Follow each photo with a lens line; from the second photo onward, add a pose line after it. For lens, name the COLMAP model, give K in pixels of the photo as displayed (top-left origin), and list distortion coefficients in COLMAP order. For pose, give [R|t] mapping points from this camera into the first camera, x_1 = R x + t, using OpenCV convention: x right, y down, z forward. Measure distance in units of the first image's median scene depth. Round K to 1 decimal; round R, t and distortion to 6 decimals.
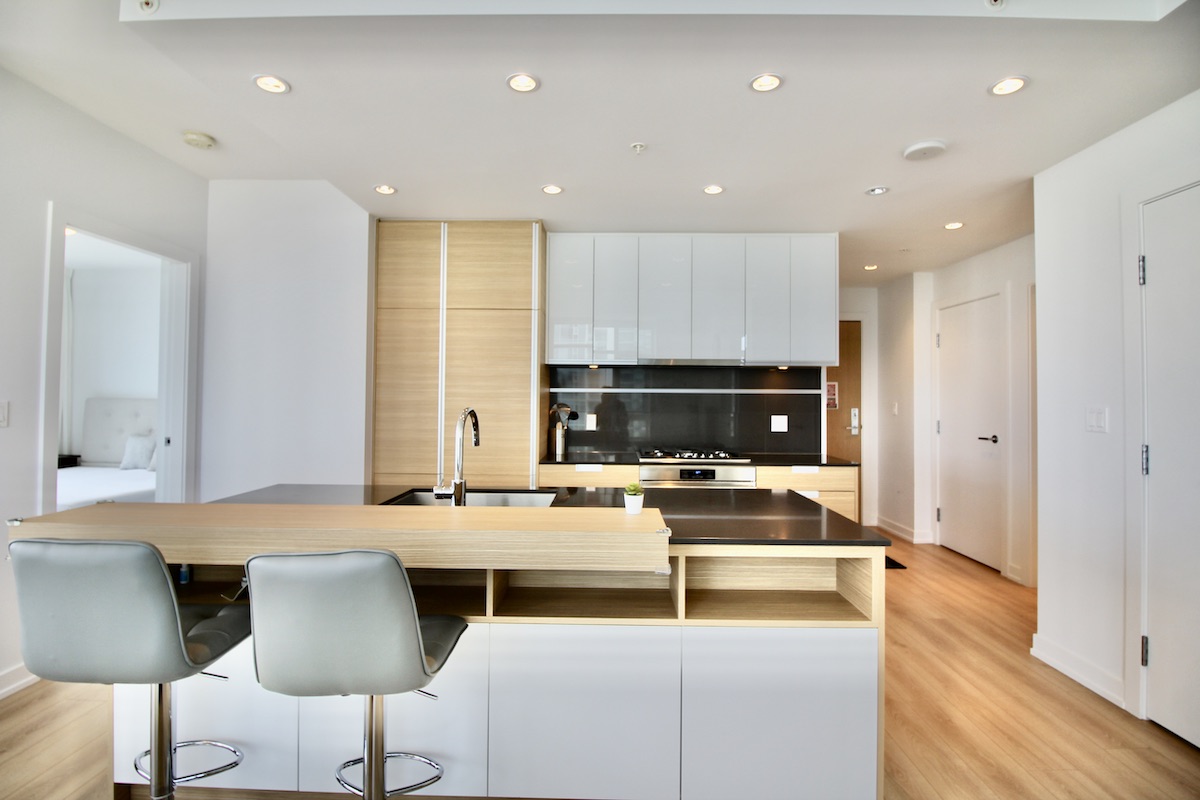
lens RADIAL K [[557.2, 0, 600.8], [0, 557.2, 386.7], [0, 0, 1]] dist [0.001312, -0.012682]
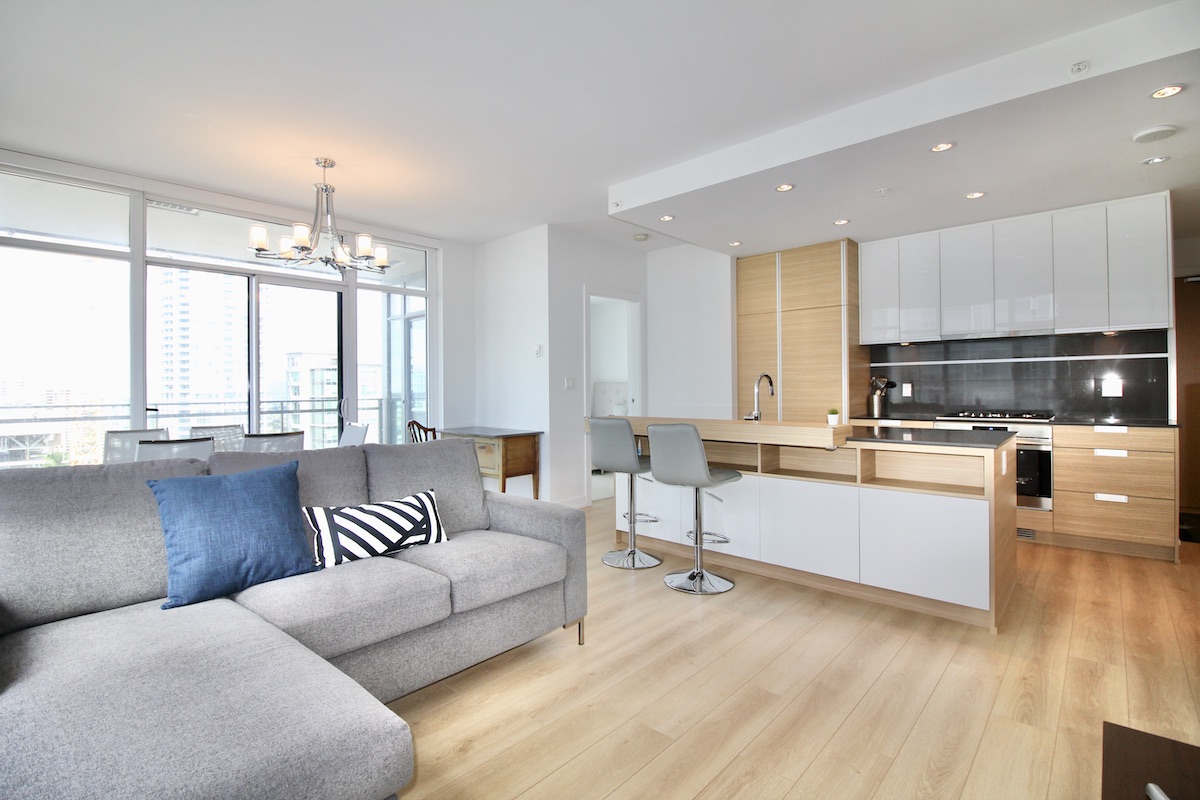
lens RADIAL K [[557.2, 0, 603.0], [0, 557.2, 385.7], [0, 0, 1]] dist [0.001312, -0.012682]
pose [[0.751958, -0.017274, -0.658984, 0.329977], [0.029237, 0.999547, 0.007162, 0.030467], [0.658562, -0.024652, 0.752123, -0.410870]]
